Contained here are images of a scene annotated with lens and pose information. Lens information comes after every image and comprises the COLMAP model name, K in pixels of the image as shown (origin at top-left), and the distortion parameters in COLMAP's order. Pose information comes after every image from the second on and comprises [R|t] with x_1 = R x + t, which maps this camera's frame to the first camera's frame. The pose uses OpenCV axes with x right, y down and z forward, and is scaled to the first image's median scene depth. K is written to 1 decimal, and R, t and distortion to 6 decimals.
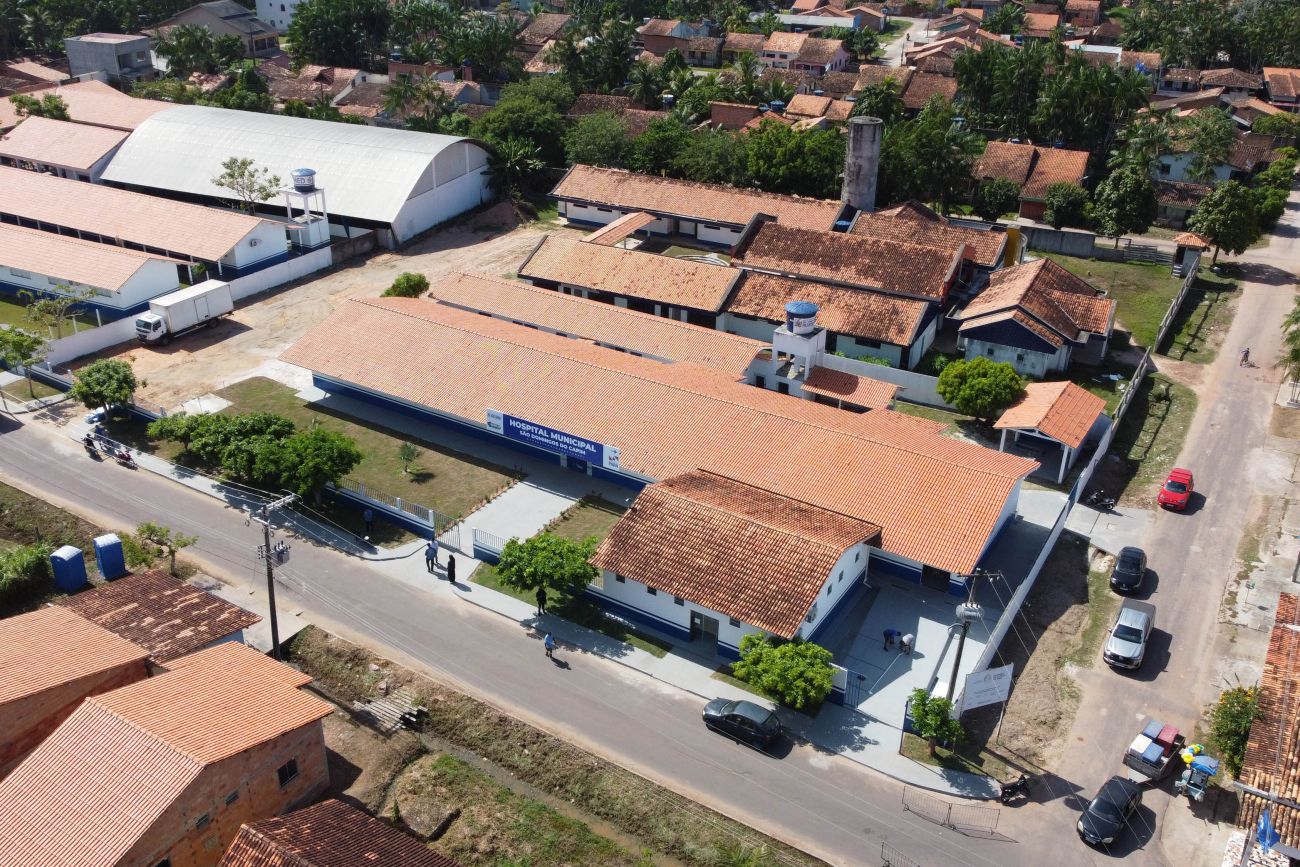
lens RADIAL K [[1169.6, 0, 643.6], [0, 1169.6, 426.9], [0, 0, 1]] dist [0.005294, -0.016085]
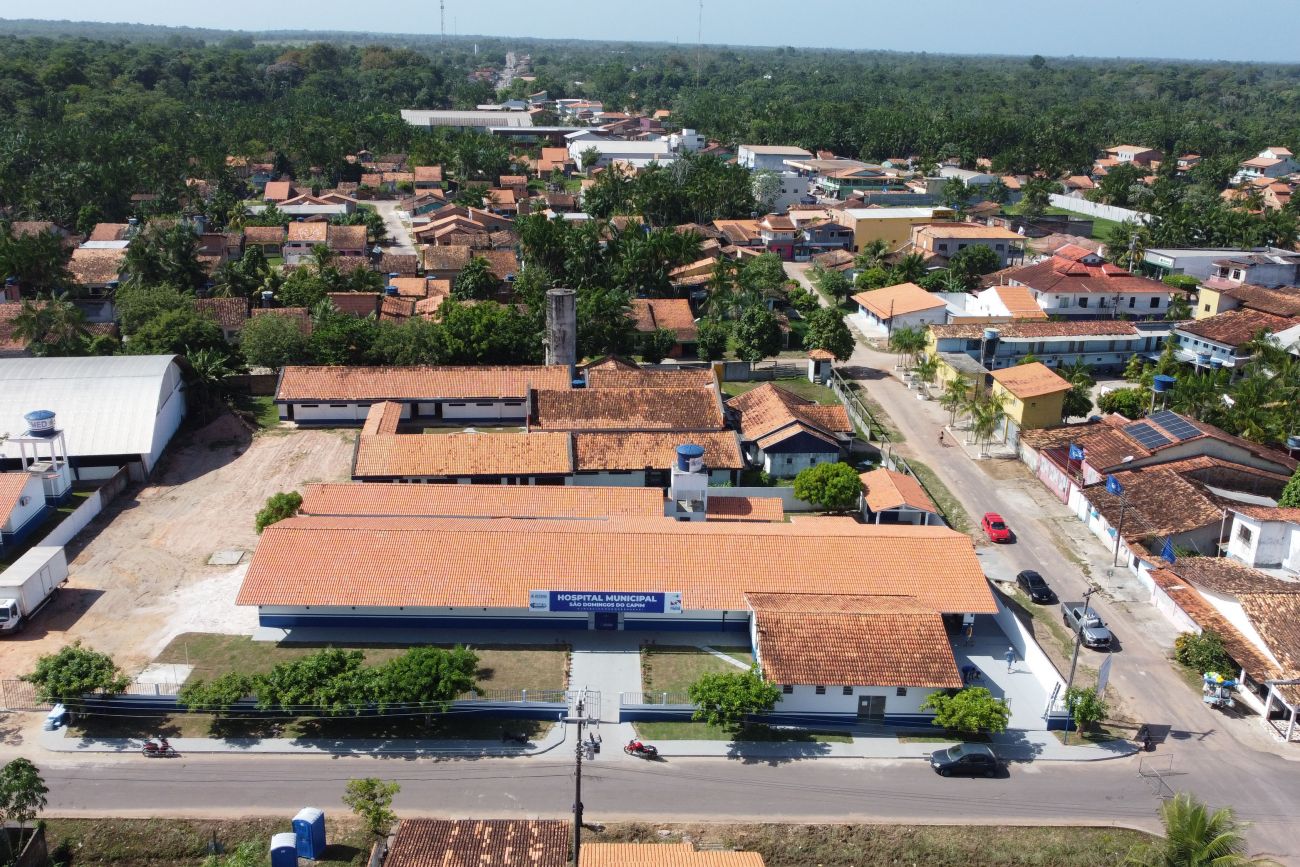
lens RADIAL K [[1169.6, 0, 643.0], [0, 1169.6, 431.2], [0, 0, 1]] dist [0.005294, -0.016085]
pose [[0.837210, -0.167582, 0.520572, -0.459051], [0.236321, 0.969291, -0.068030, -0.047493], [-0.493185, 0.179978, 0.851103, 0.033759]]
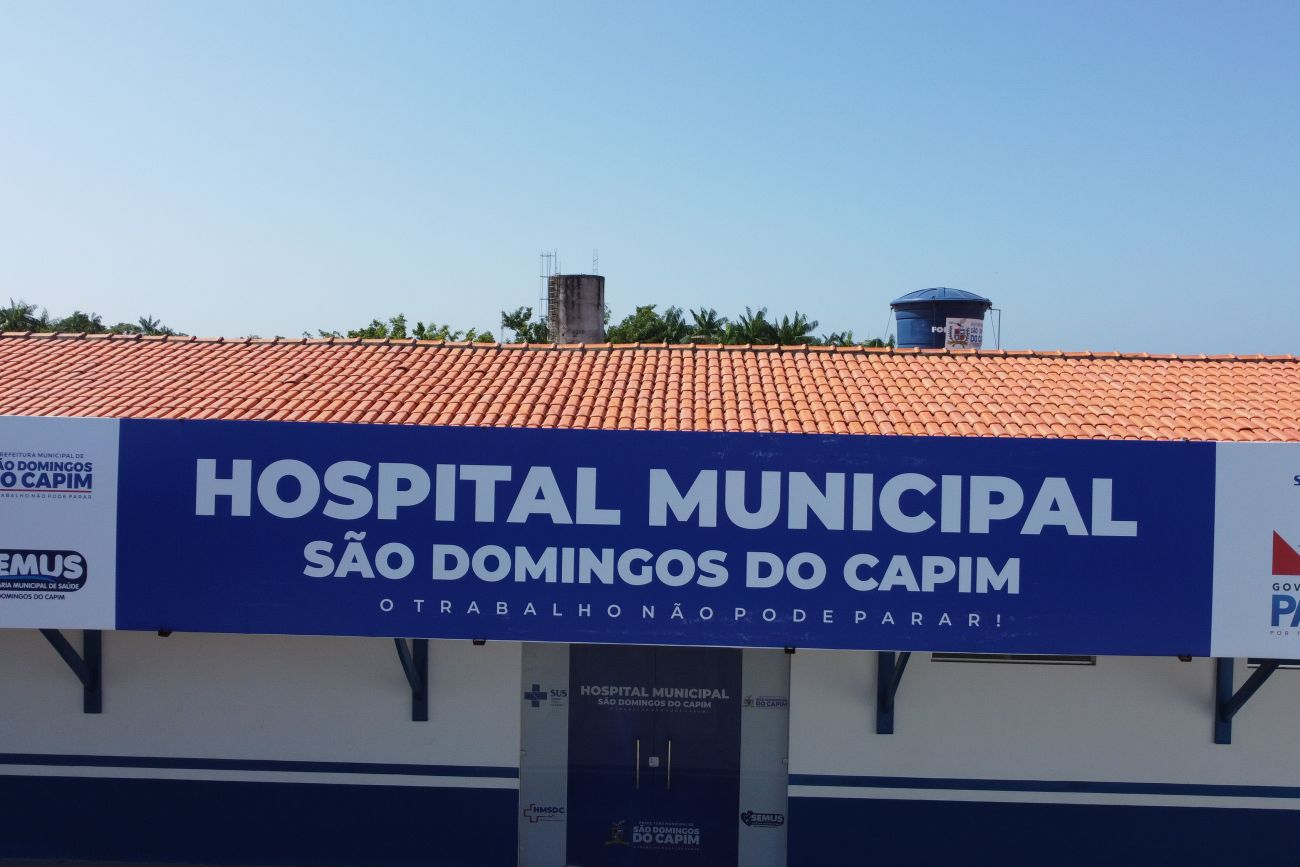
lens RADIAL K [[1169.6, 0, 645.2], [0, 1169.6, 423.4], [0, 0, 1]] dist [0.005294, -0.016085]
pose [[0.860997, -0.012676, 0.508452, -0.107519], [0.223866, 0.907089, -0.356473, 0.031937], [-0.456693, 0.420747, 0.783839, 0.715141]]
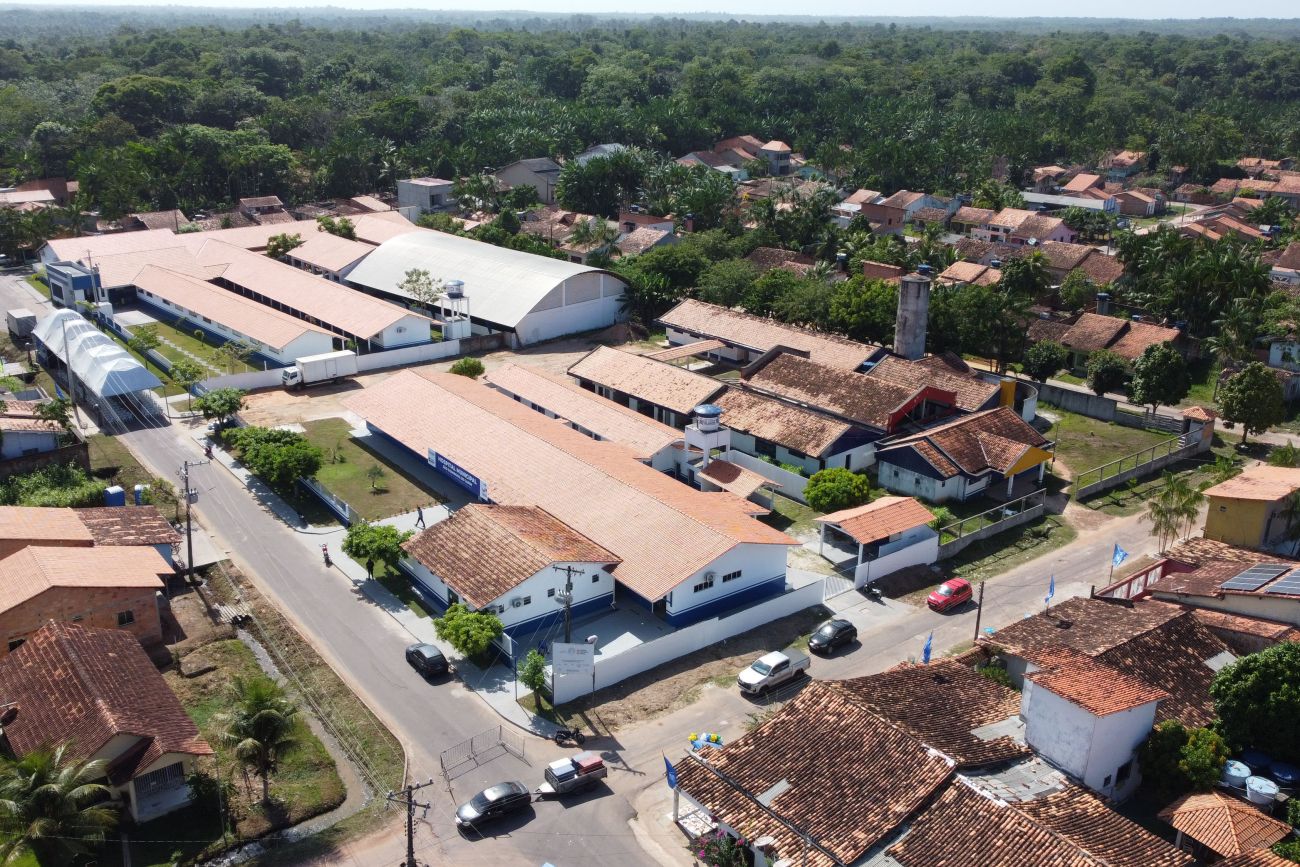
lens RADIAL K [[1169.6, 0, 641.2], [0, 1169.6, 424.2], [0, 0, 1]] dist [0.005294, -0.016085]
pose [[0.933354, 0.118465, -0.338846, 0.443882], [-0.163653, 0.980593, -0.107957, 0.051754], [0.319481, 0.156215, 0.934628, -0.148554]]
